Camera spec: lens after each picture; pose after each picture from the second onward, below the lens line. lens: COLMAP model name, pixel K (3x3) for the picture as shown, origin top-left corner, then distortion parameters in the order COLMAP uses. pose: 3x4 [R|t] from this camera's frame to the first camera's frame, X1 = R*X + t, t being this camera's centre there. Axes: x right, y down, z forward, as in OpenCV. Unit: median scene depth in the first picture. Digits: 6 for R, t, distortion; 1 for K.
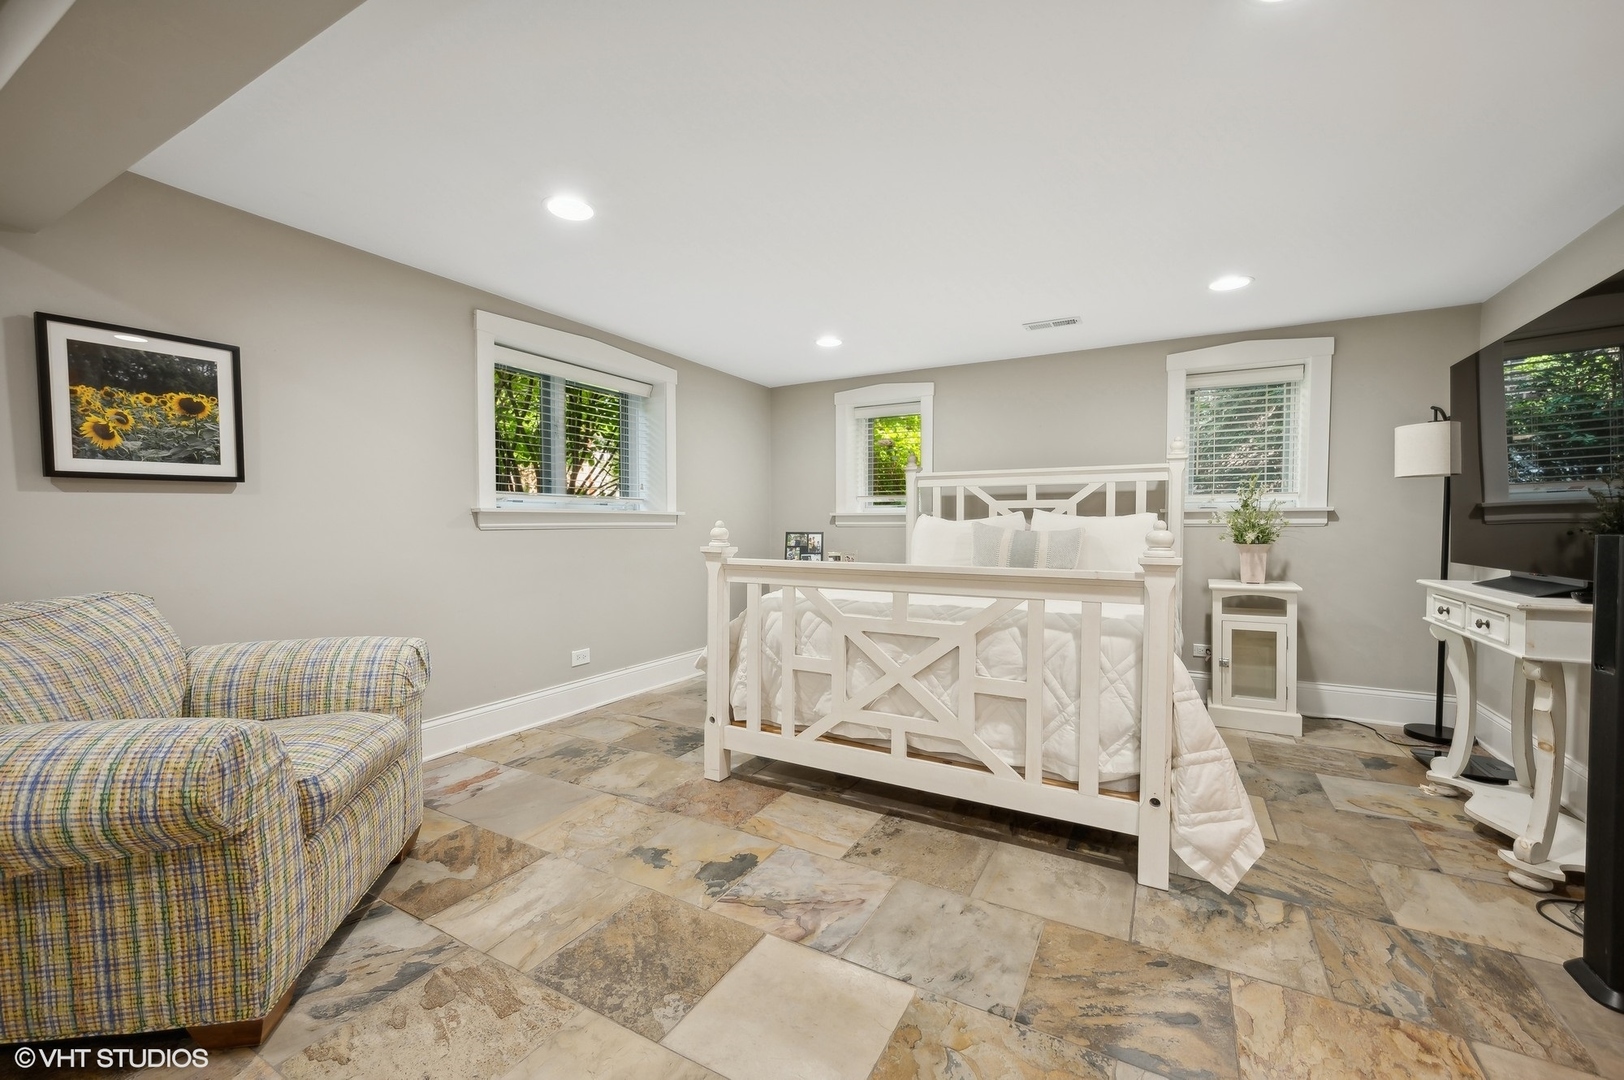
lens RADIAL K [[661.4, 0, 812.0], [0, 661.4, 540.0], [0, 0, 1]] dist [0.000969, -0.000060]
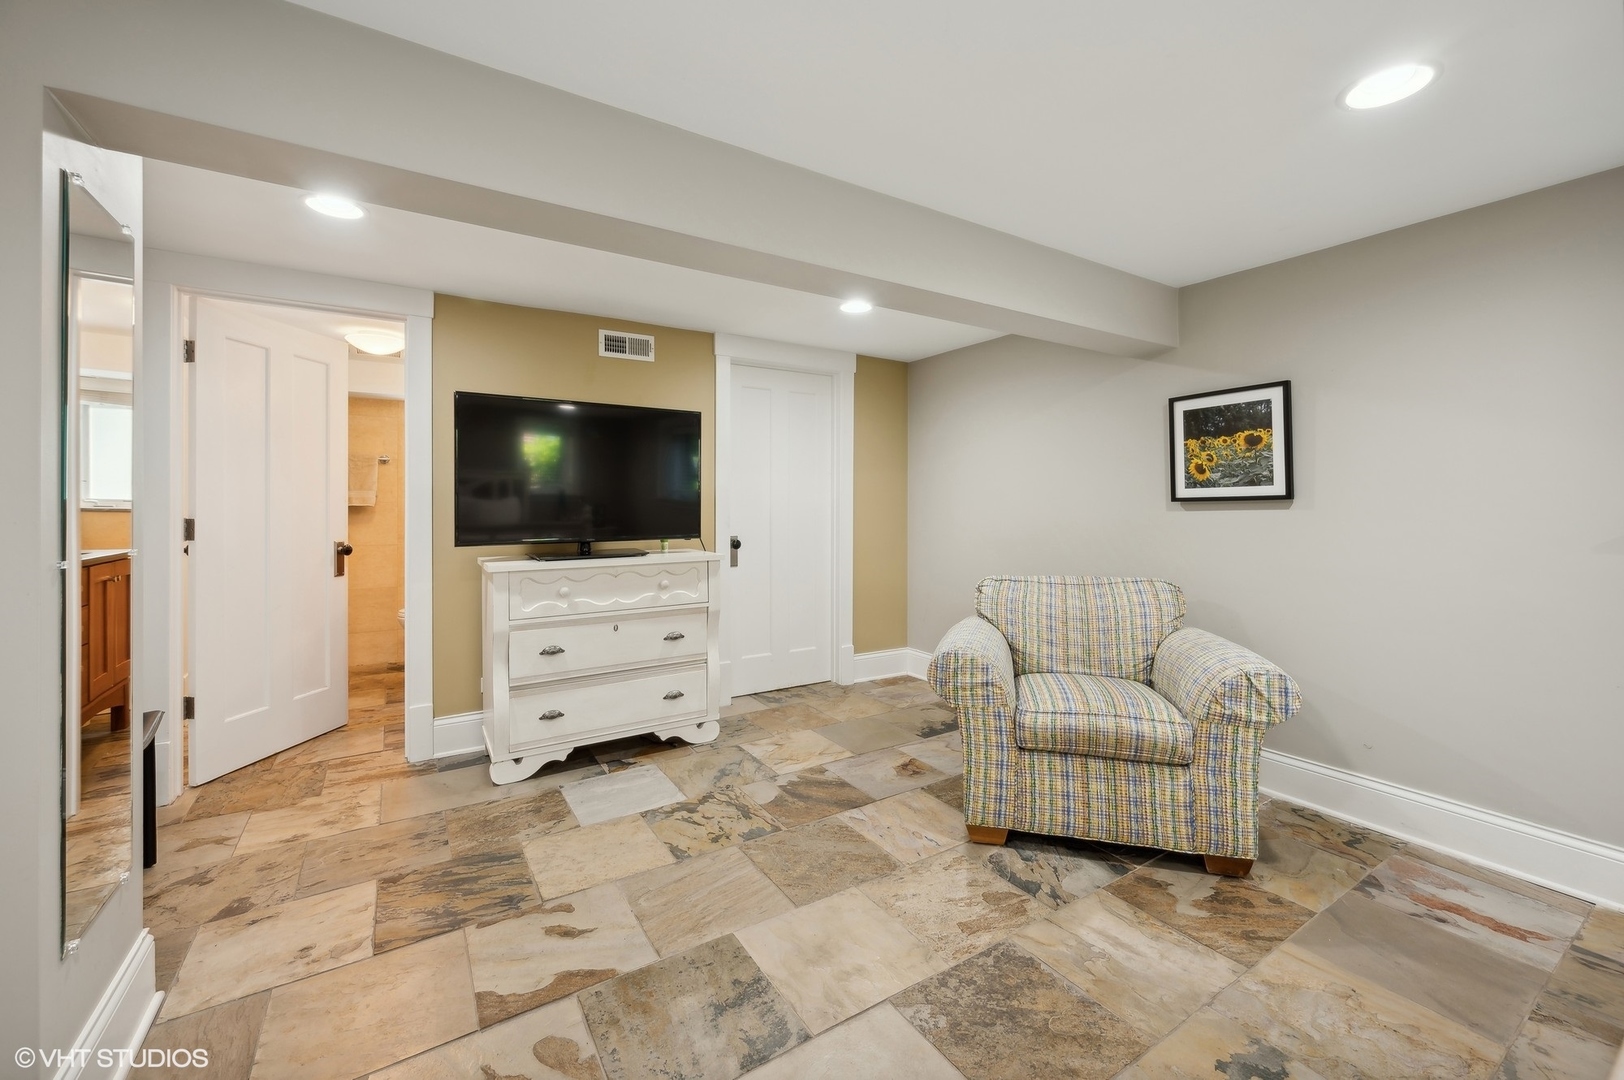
lens RADIAL K [[644.5, 0, 822.5], [0, 644.5, 505.8], [0, 0, 1]] dist [-0.000954, -0.000264]
pose [[-0.468000, 0.000093, -0.883728, 0.535024], [-0.025632, 0.999578, 0.013680, -0.079828], [0.883356, 0.029054, -0.467800, 0.911330]]
